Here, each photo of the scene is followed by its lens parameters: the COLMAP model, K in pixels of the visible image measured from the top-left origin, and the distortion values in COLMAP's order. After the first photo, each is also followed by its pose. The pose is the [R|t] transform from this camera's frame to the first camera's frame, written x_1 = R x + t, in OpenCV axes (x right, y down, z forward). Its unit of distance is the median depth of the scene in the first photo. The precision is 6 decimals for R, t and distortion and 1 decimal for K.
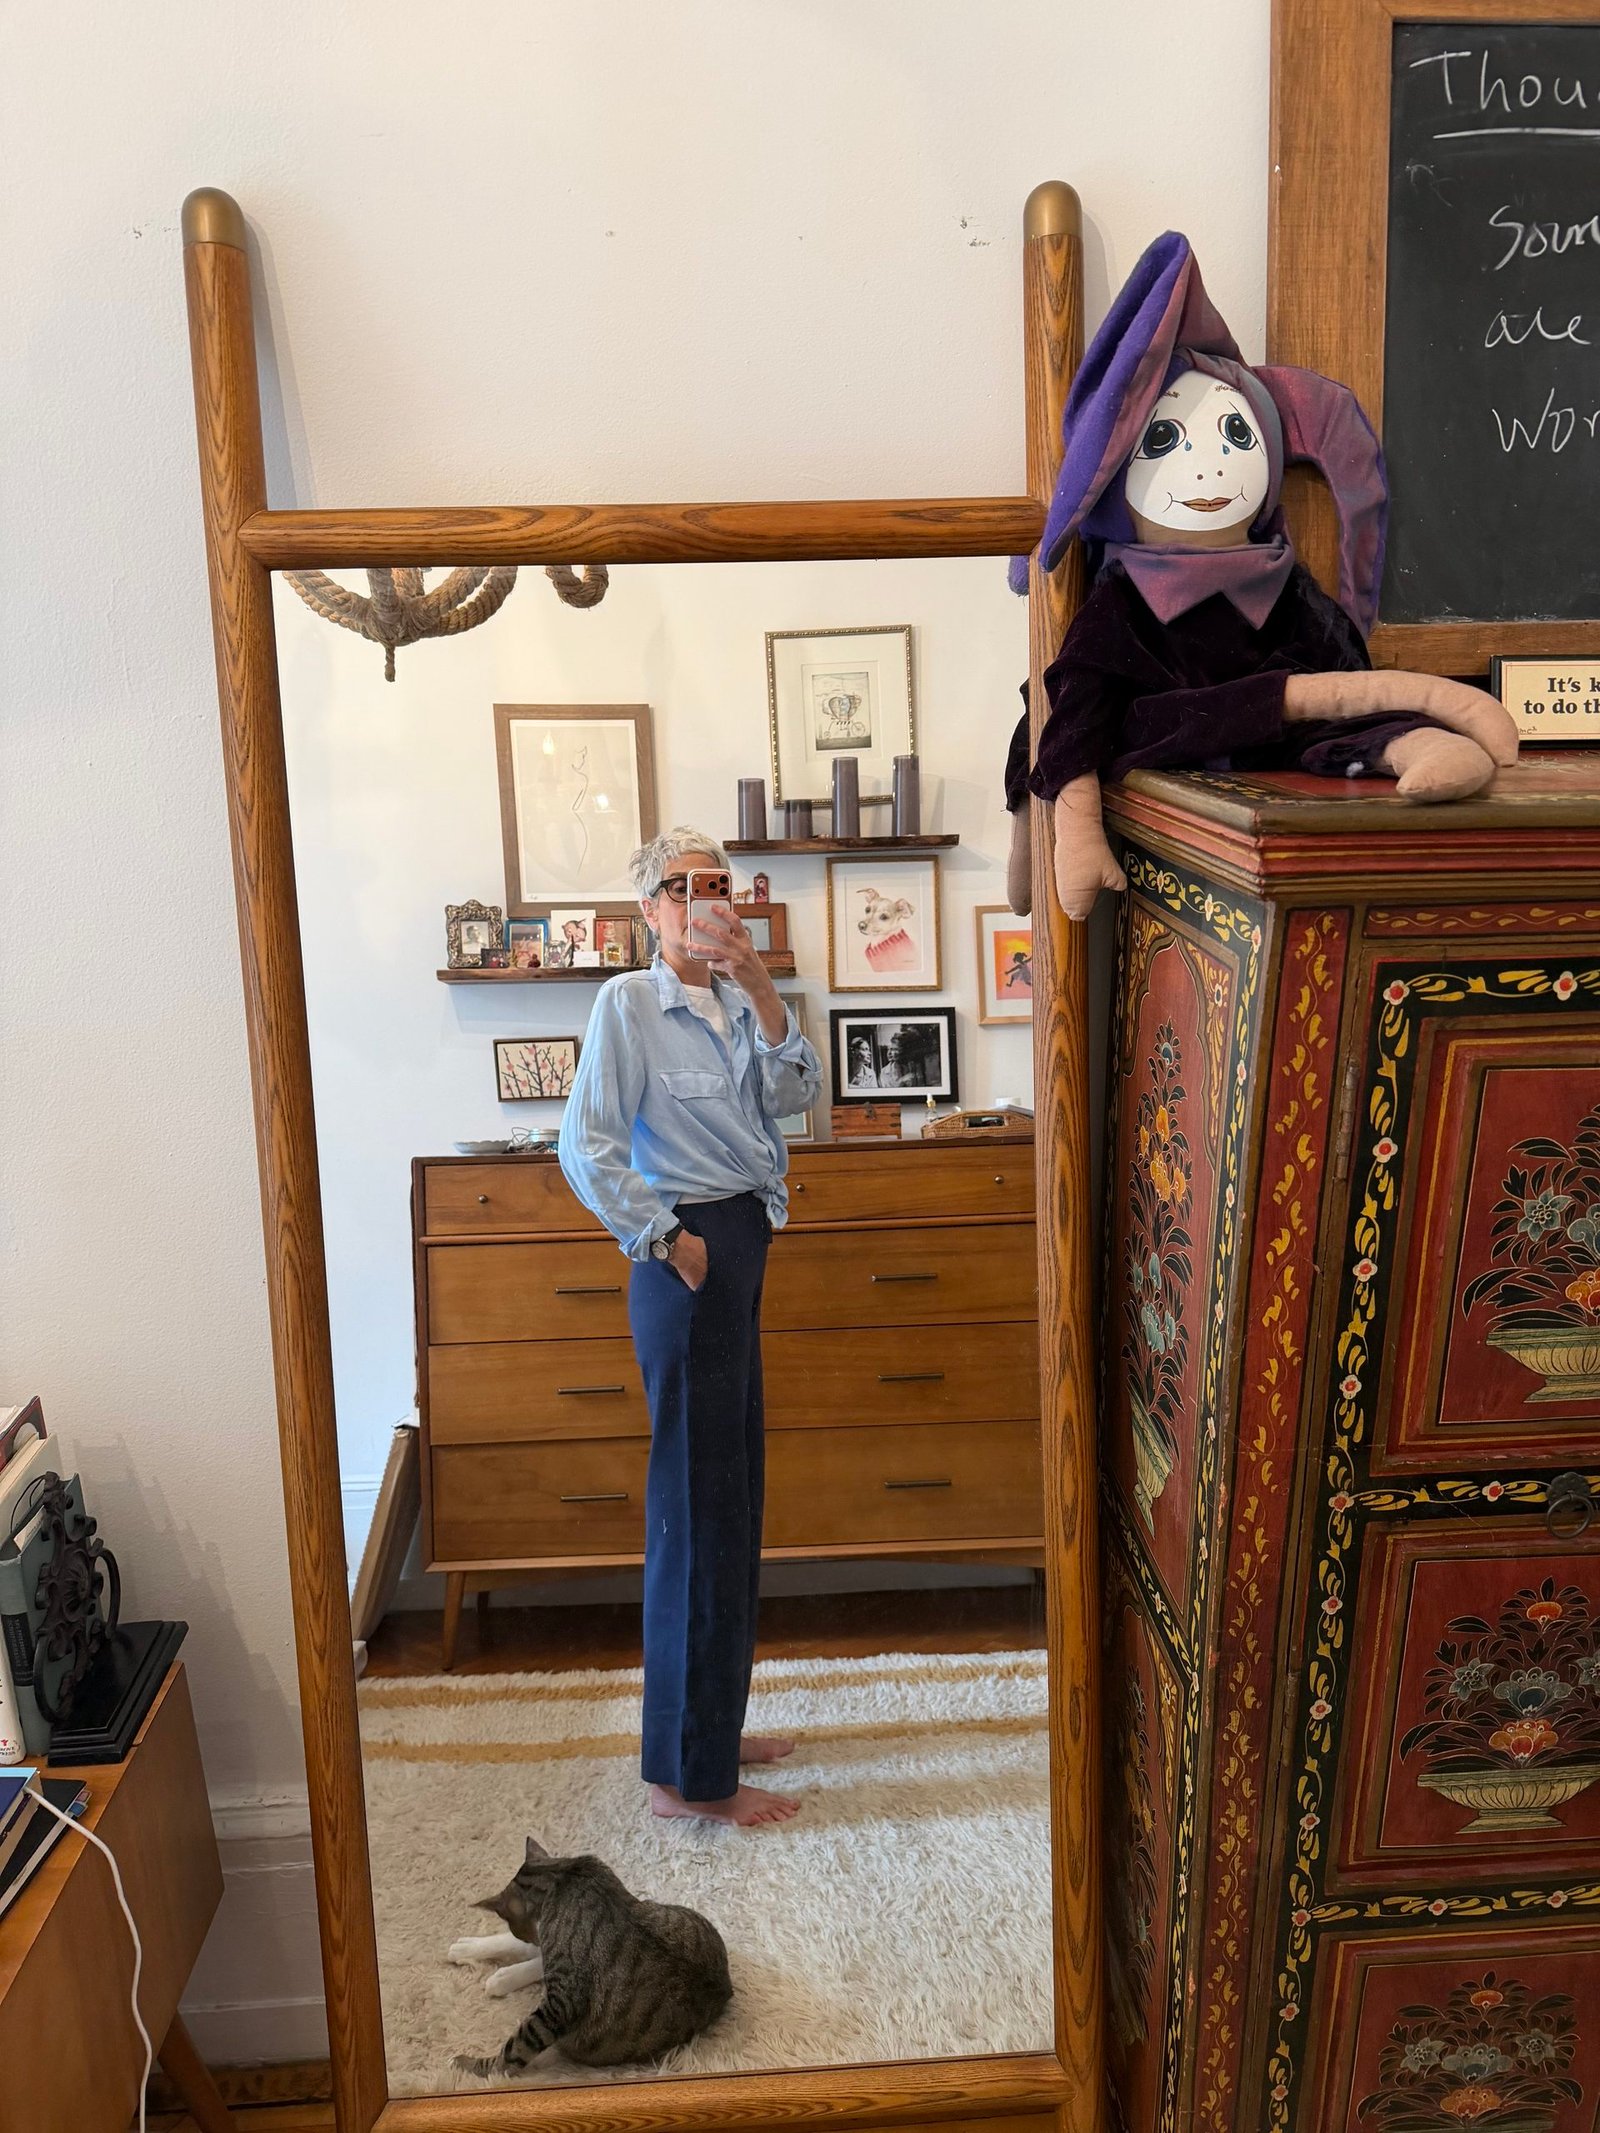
lens RADIAL K [[1503.7, 0, 810.0], [0, 1503.7, 1065.4], [0, 0, 1]] dist [0.039020, -0.056203]
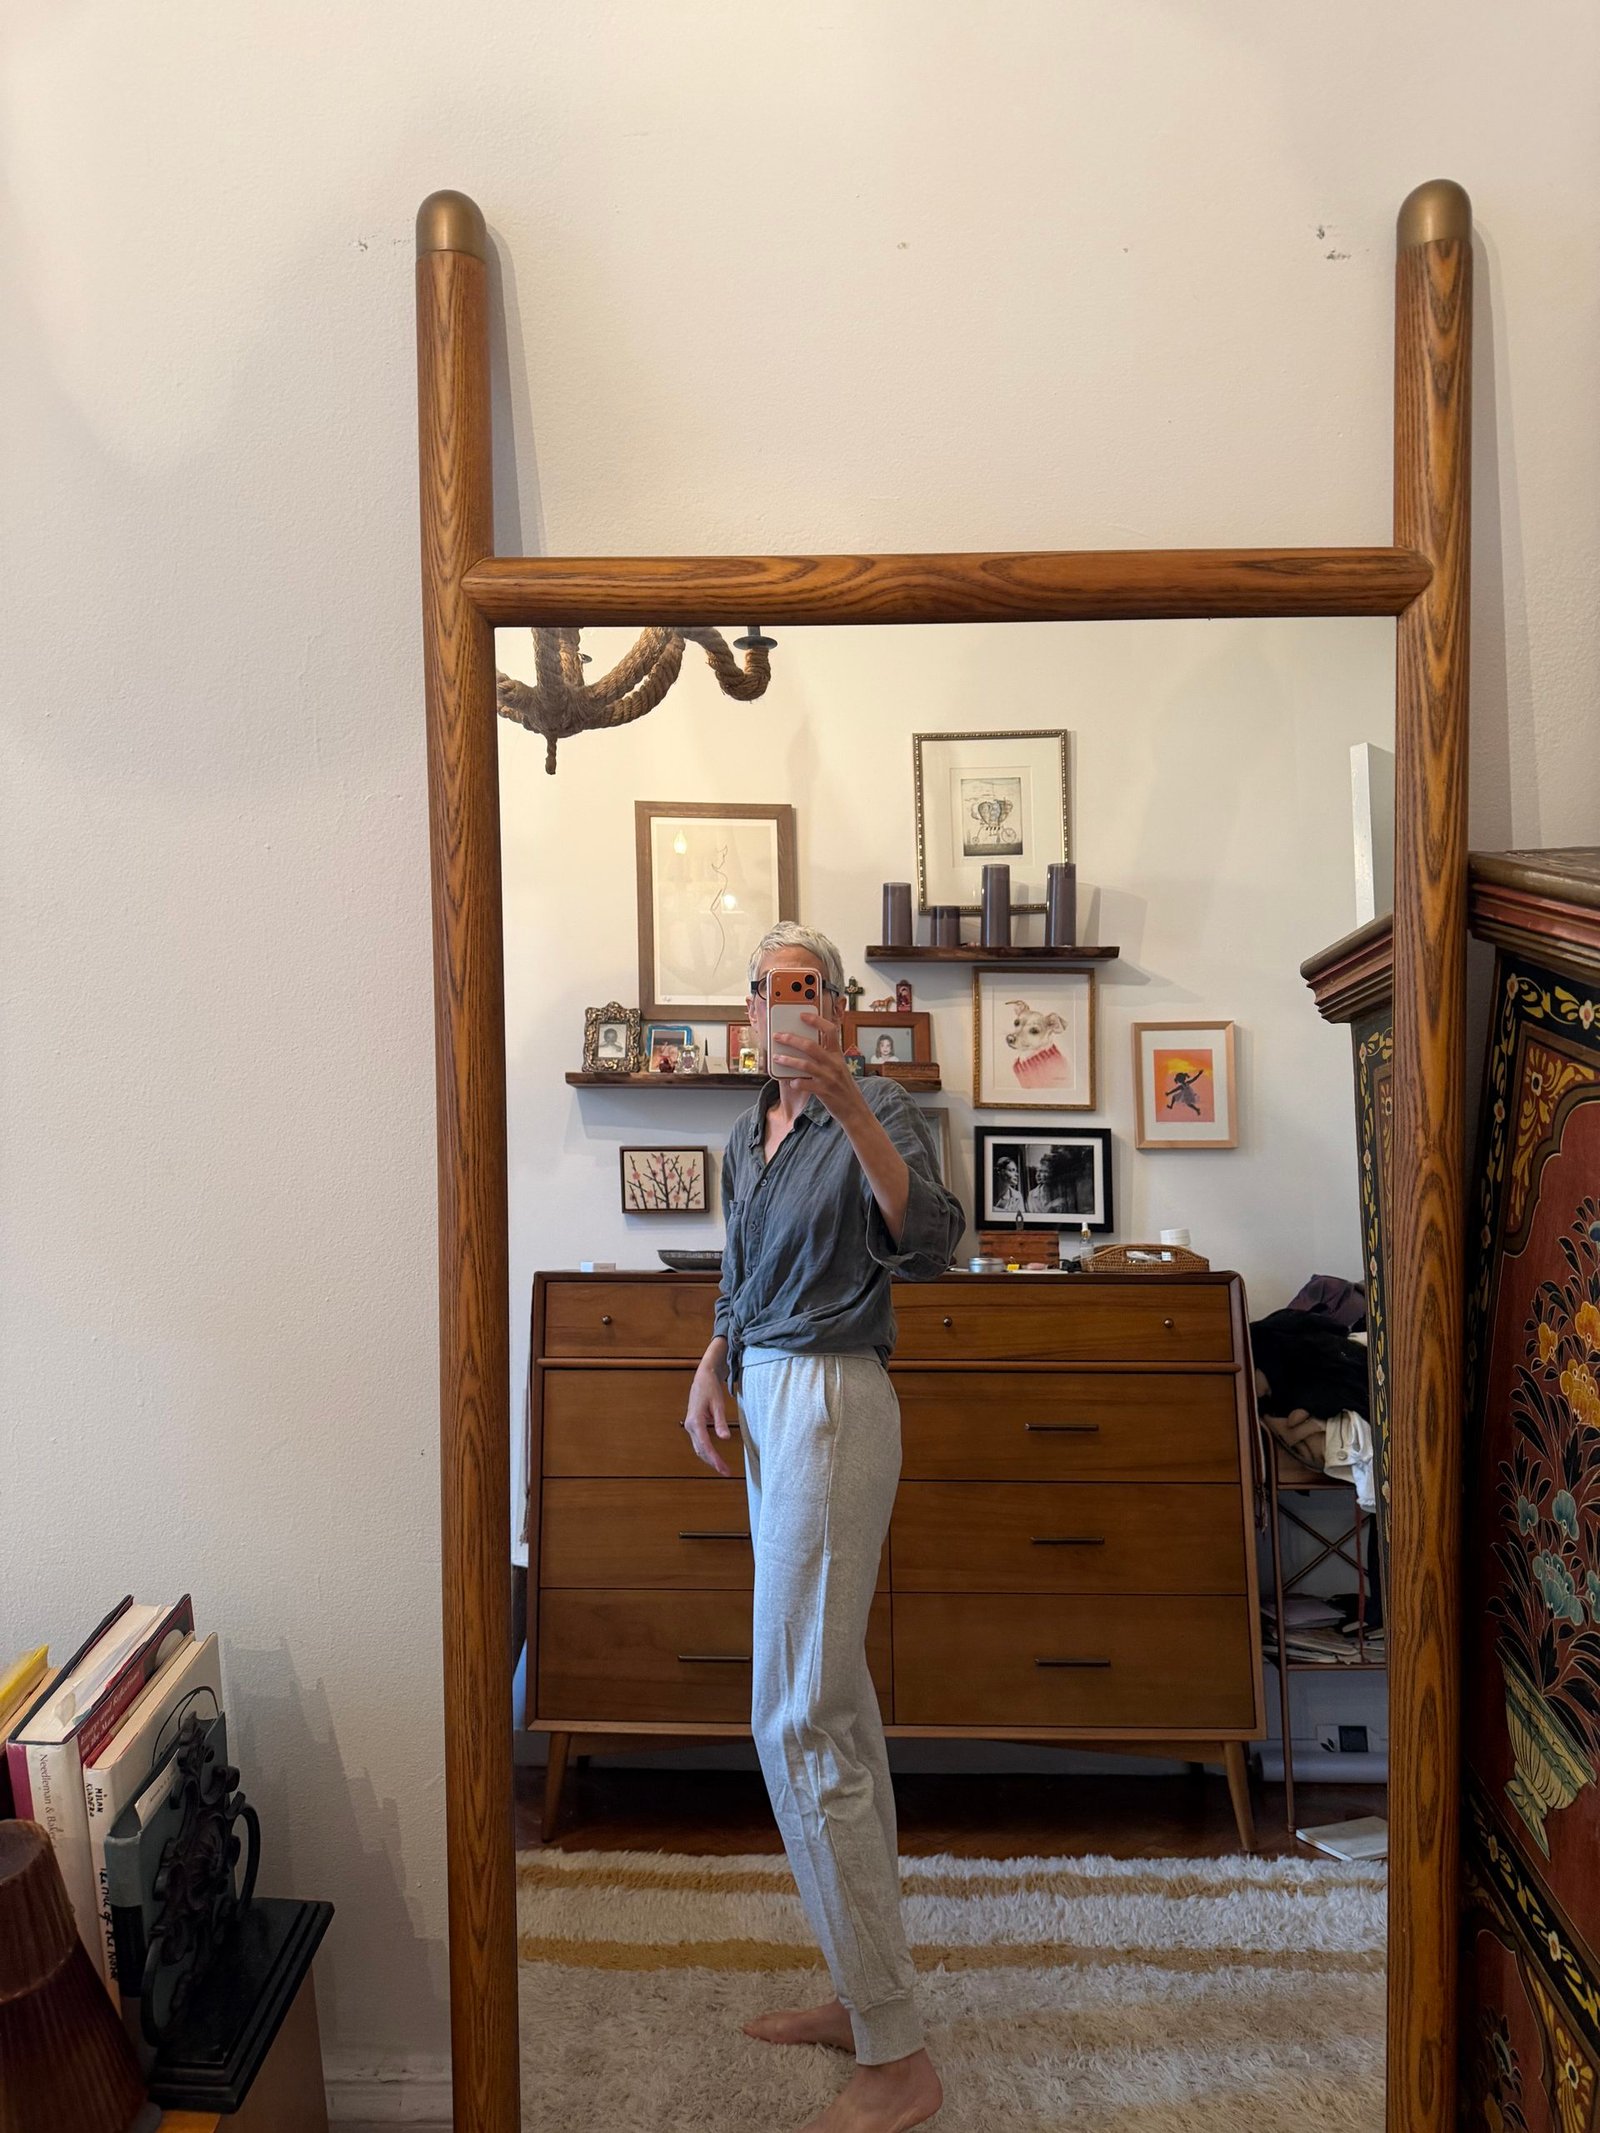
lens RADIAL K [[1504.8, 0, 792.3], [0, 1504.8, 1048.1], [0, 0, 1]] dist [0.022323, -0.030389]
pose [[0.997308, 0.028088, -0.067733, -0.123628], [-0.033381, 0.996368, -0.078333, -0.028689], [0.065287, 0.080383, 0.994624, 0.182646]]
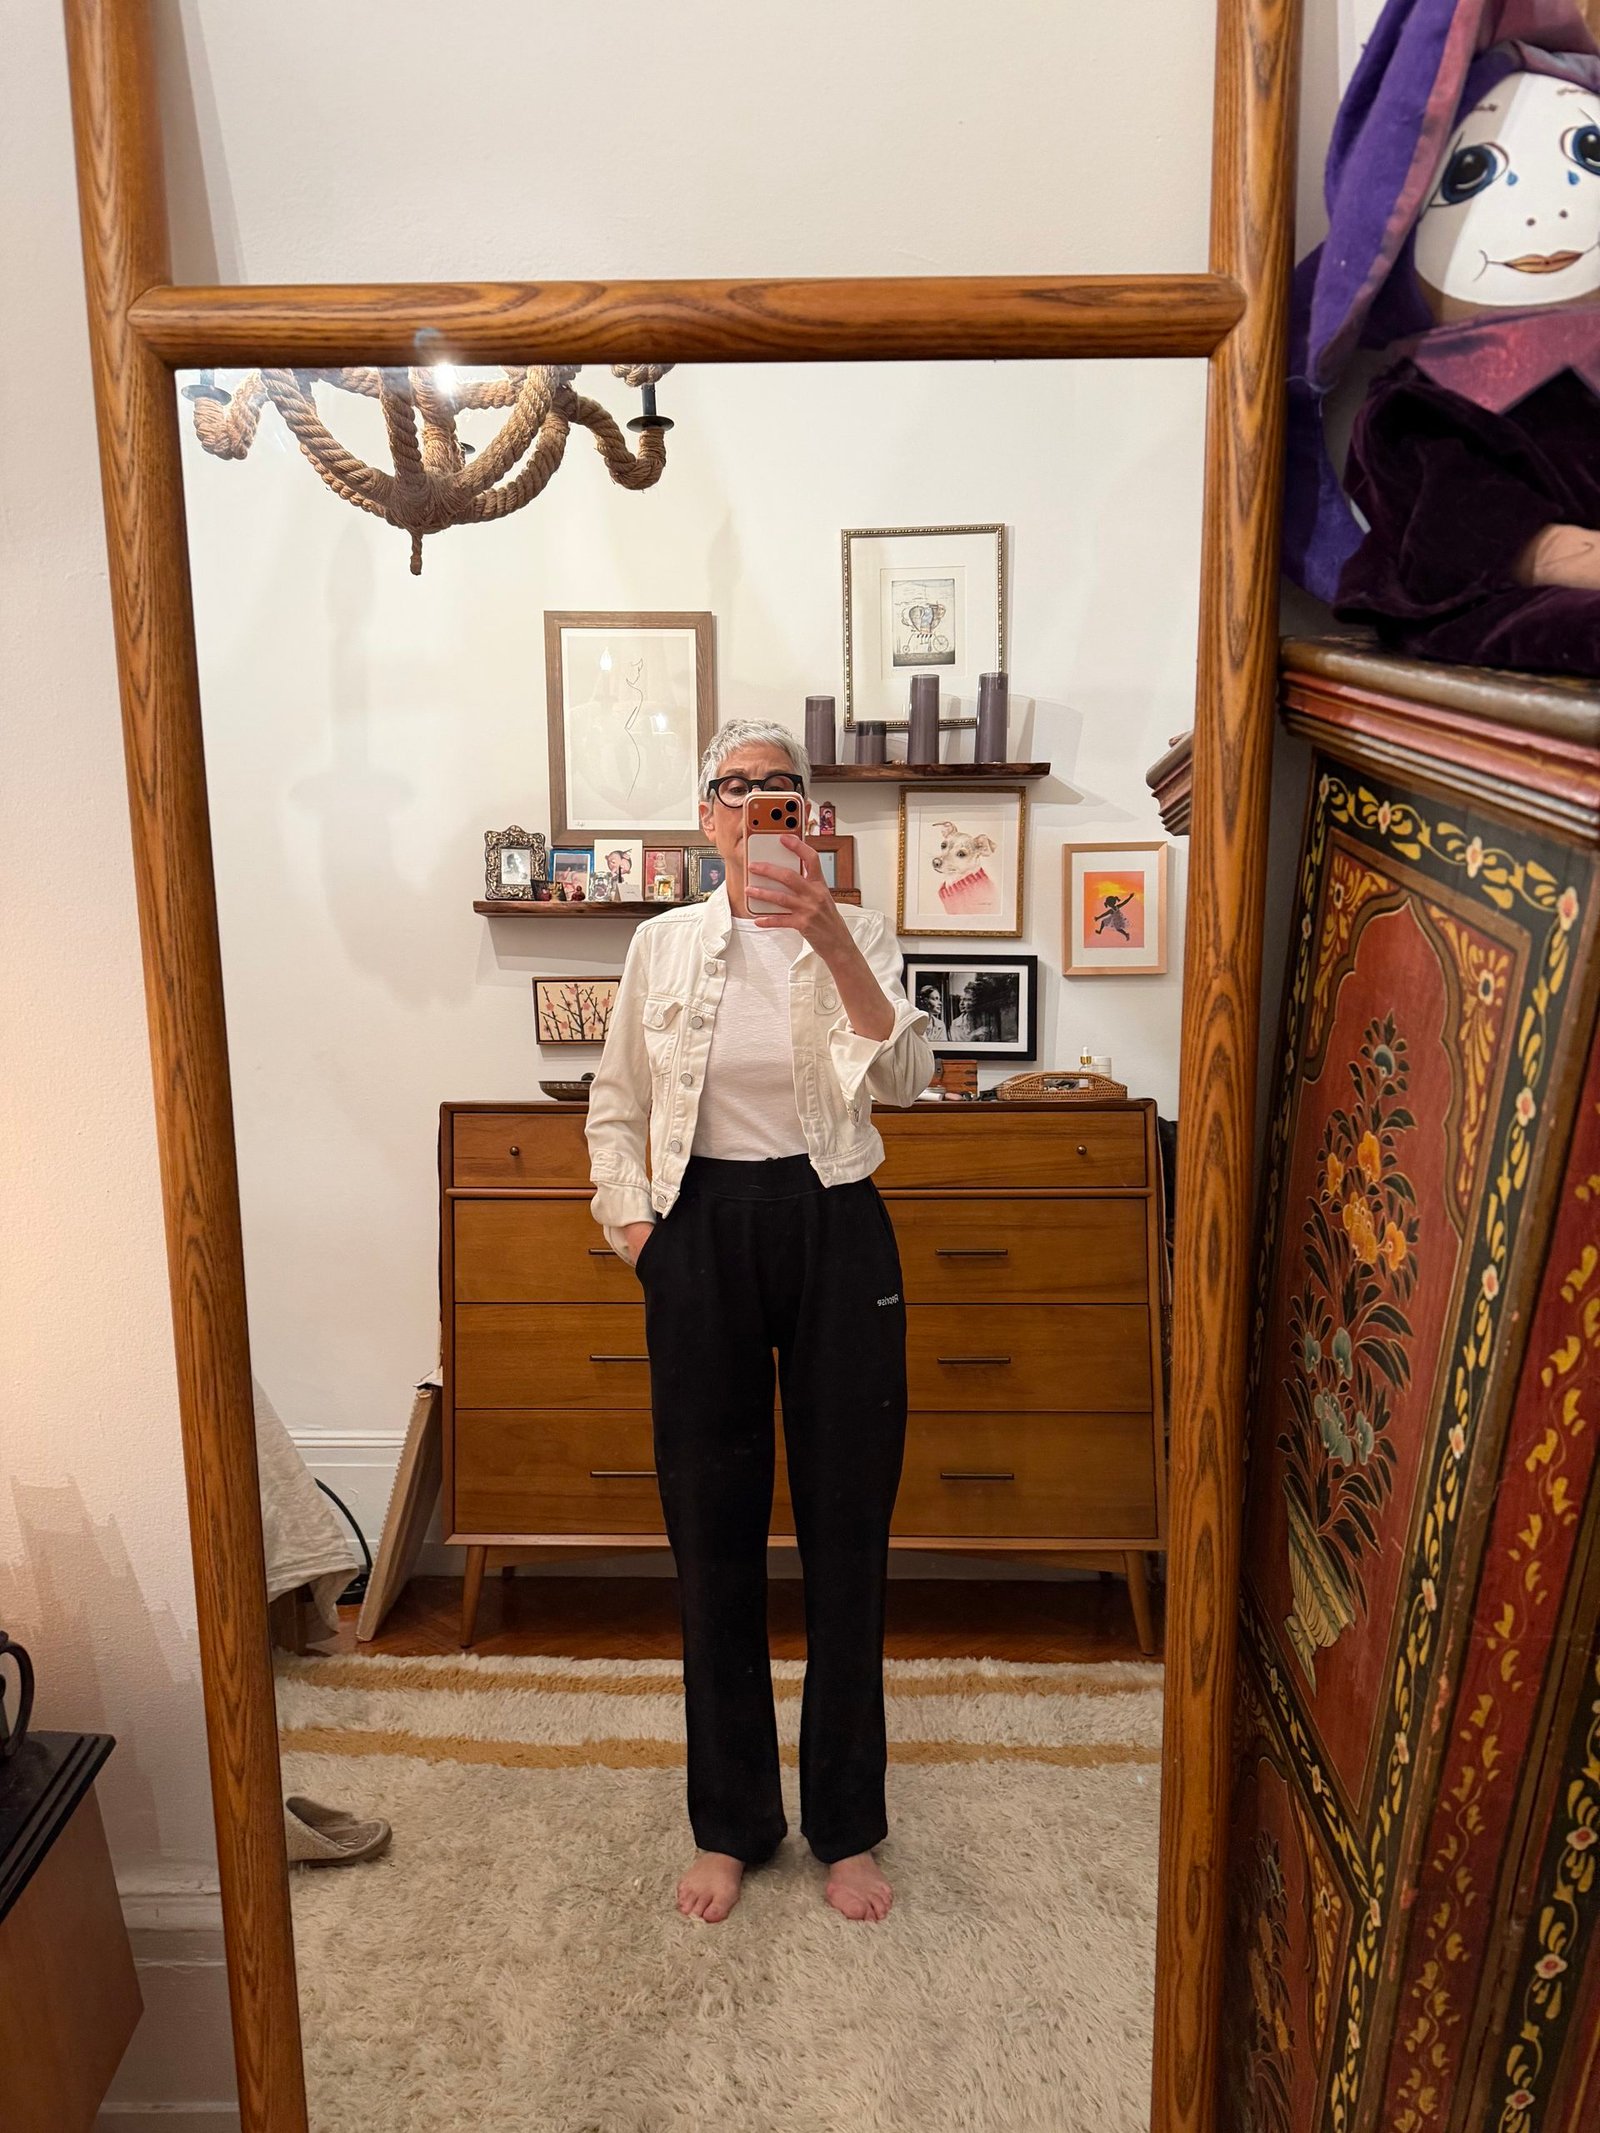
lens RADIAL K [[1503.5, 0, 782.8], [0, 1503.5, 1069.4], [0, 0, 1]] dist [0.023717, -0.028052]
pose [[0.997732, 0.033418, -0.058423, -0.003921], [-0.030622, 0.998372, 0.048116, -0.028700], [0.059936, -0.046218, 0.997132, 0.259928]]
